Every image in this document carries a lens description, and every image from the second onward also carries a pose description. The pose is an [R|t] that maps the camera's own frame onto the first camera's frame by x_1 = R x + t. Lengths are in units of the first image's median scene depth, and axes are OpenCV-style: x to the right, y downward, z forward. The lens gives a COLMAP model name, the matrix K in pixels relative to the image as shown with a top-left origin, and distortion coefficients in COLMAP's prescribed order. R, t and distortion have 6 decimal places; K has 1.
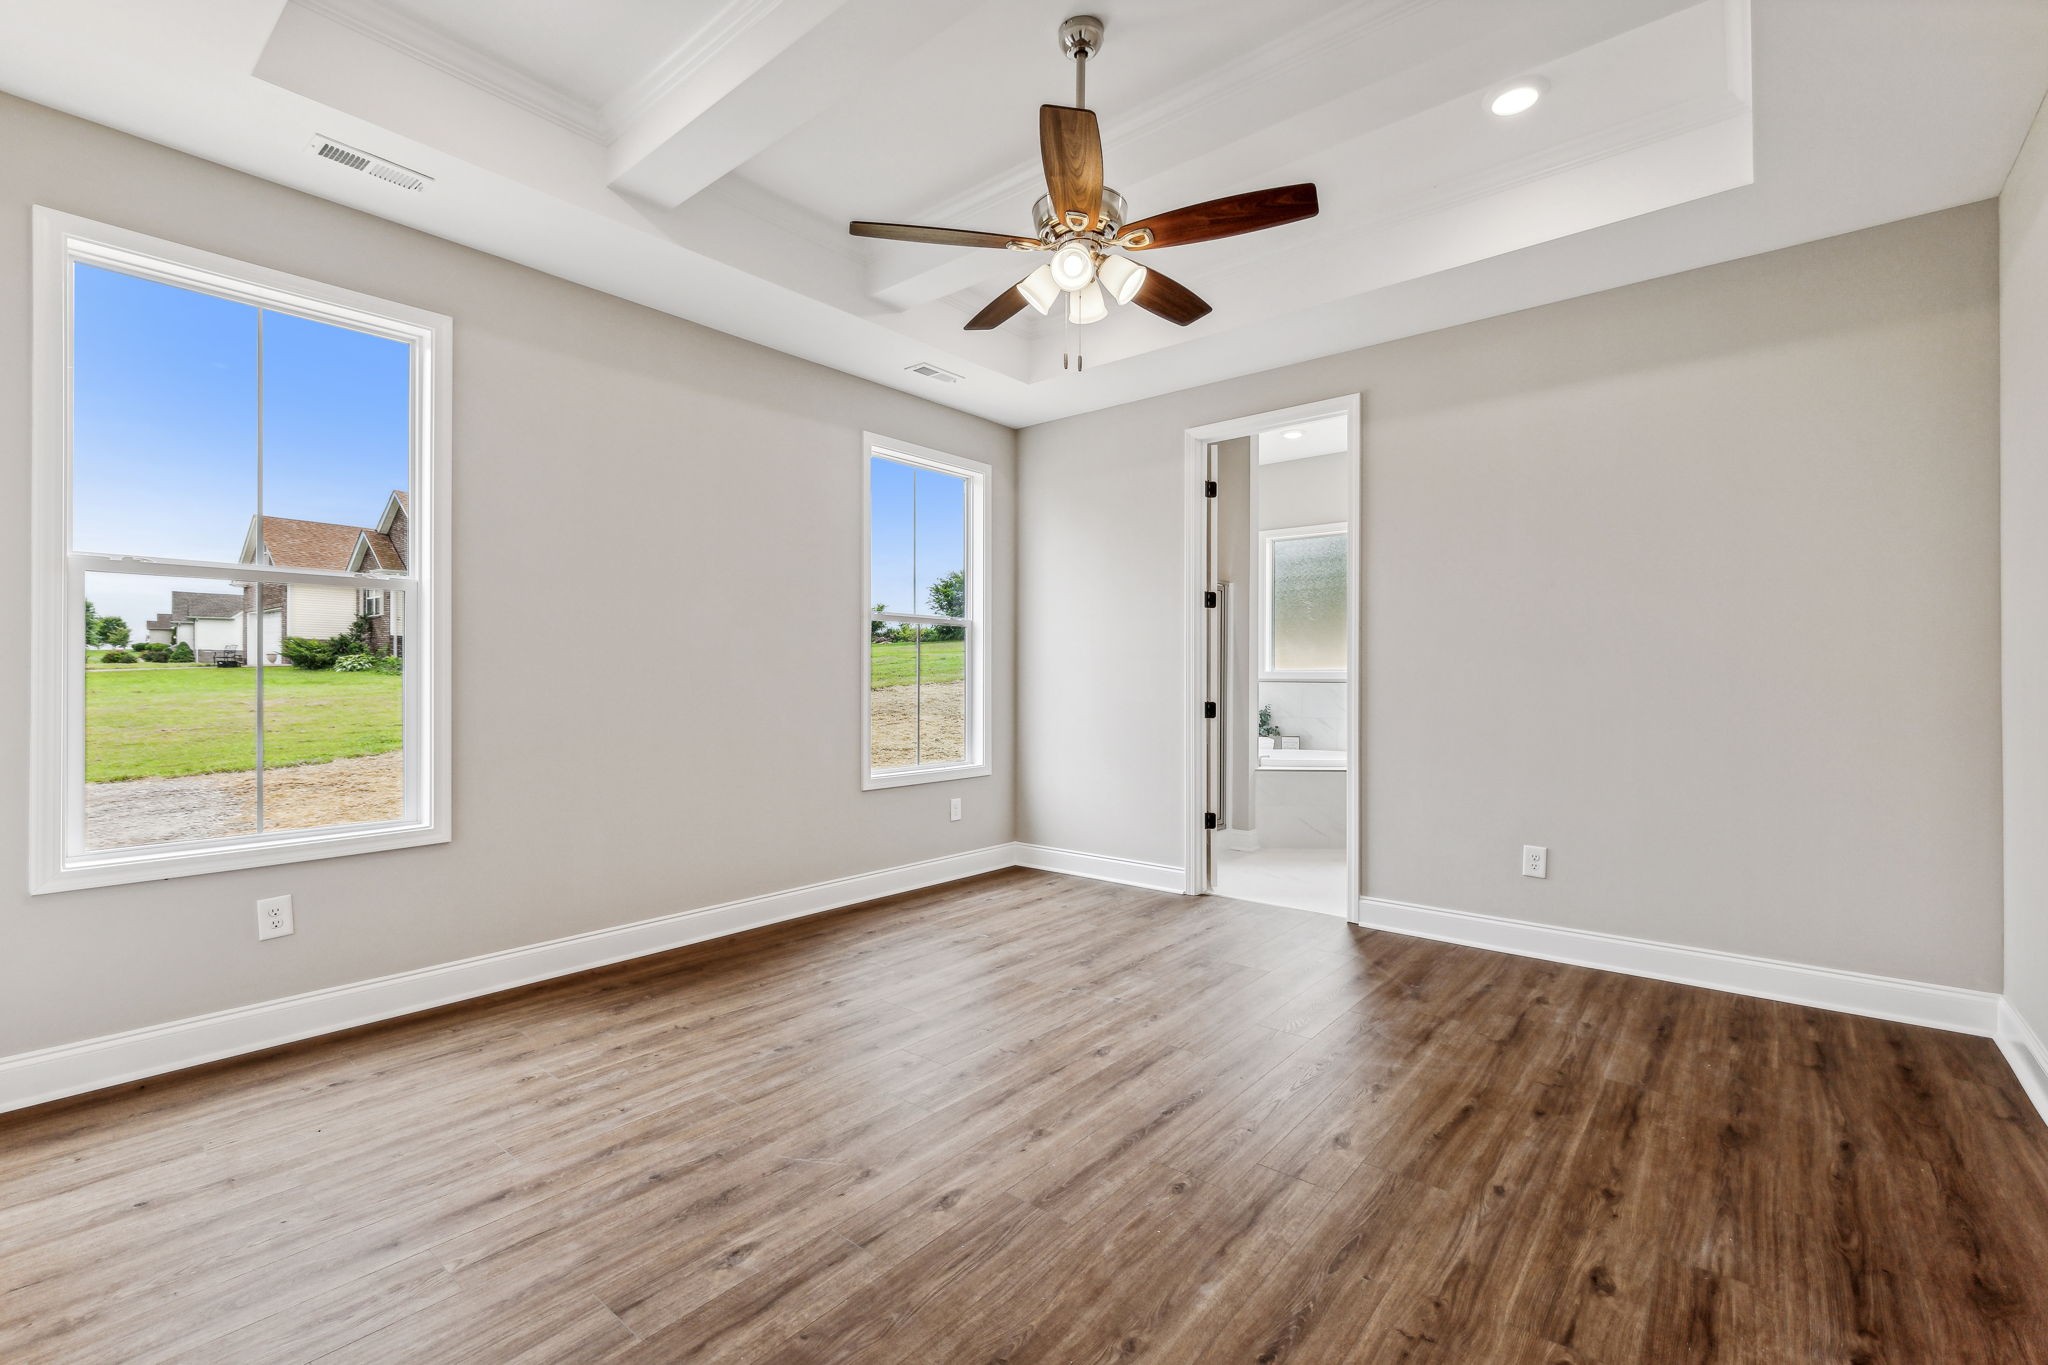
lens RADIAL K [[900.9, 0, 1011.1], [0, 900.9, 685.4], [0, 0, 1]] dist [0.002768, 0.000152]
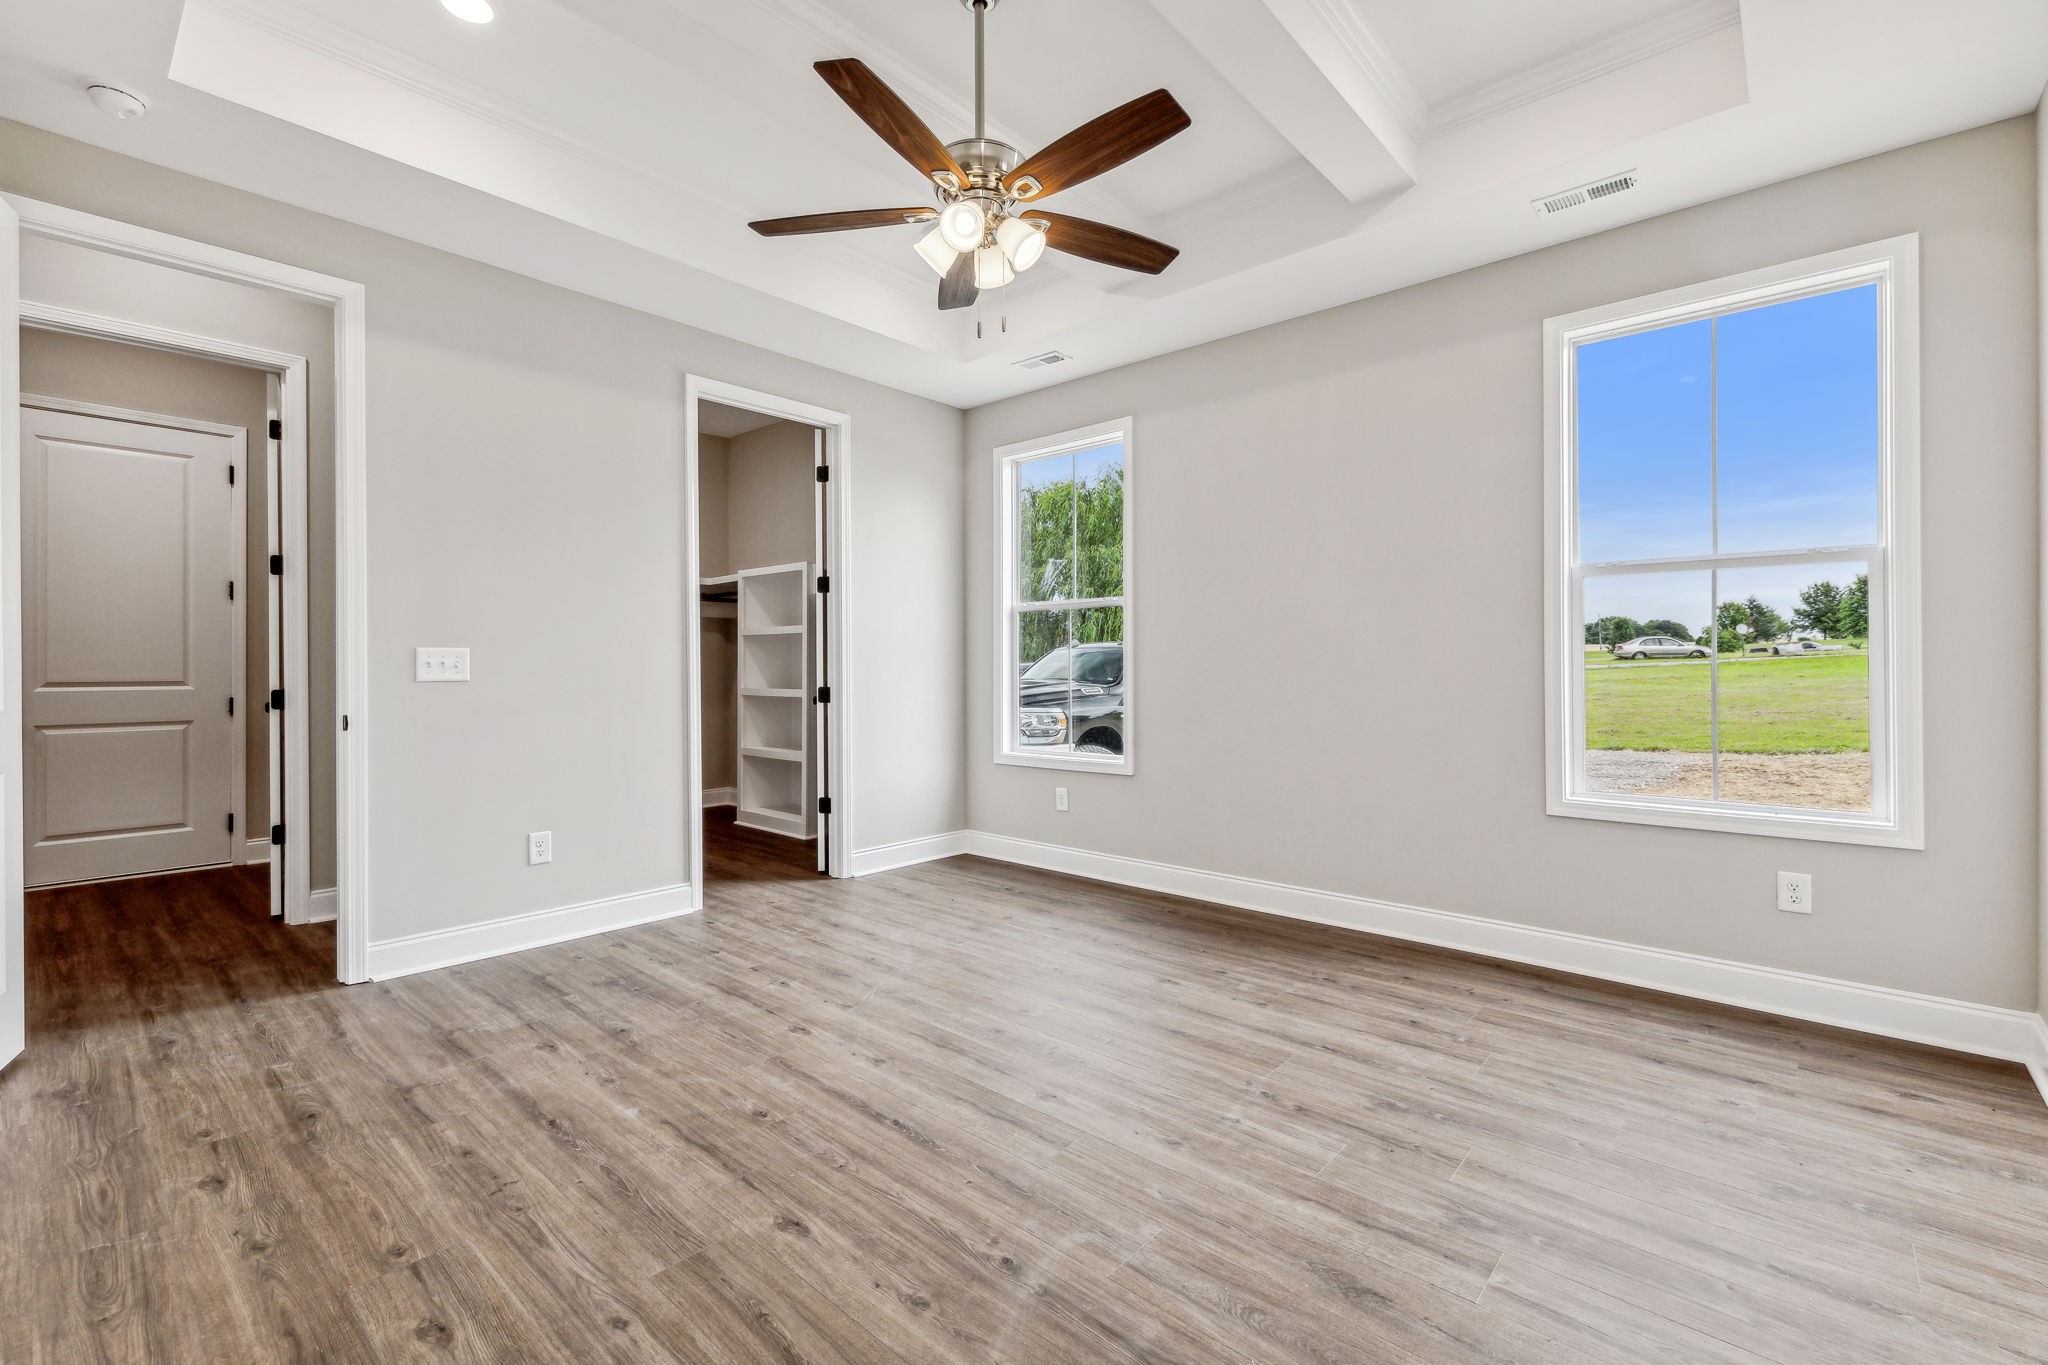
lens RADIAL K [[900.9, 0, 1026.4], [0, 900.9, 660.8], [0, 0, 1]] dist [0.002768, 0.000152]
pose [[-0.038613, -0.008185, -0.999221, 1.296507], [-0.004412, 0.999958, -0.008020, 0.002933], [0.999244, 0.004098, -0.038648, 1.371938]]
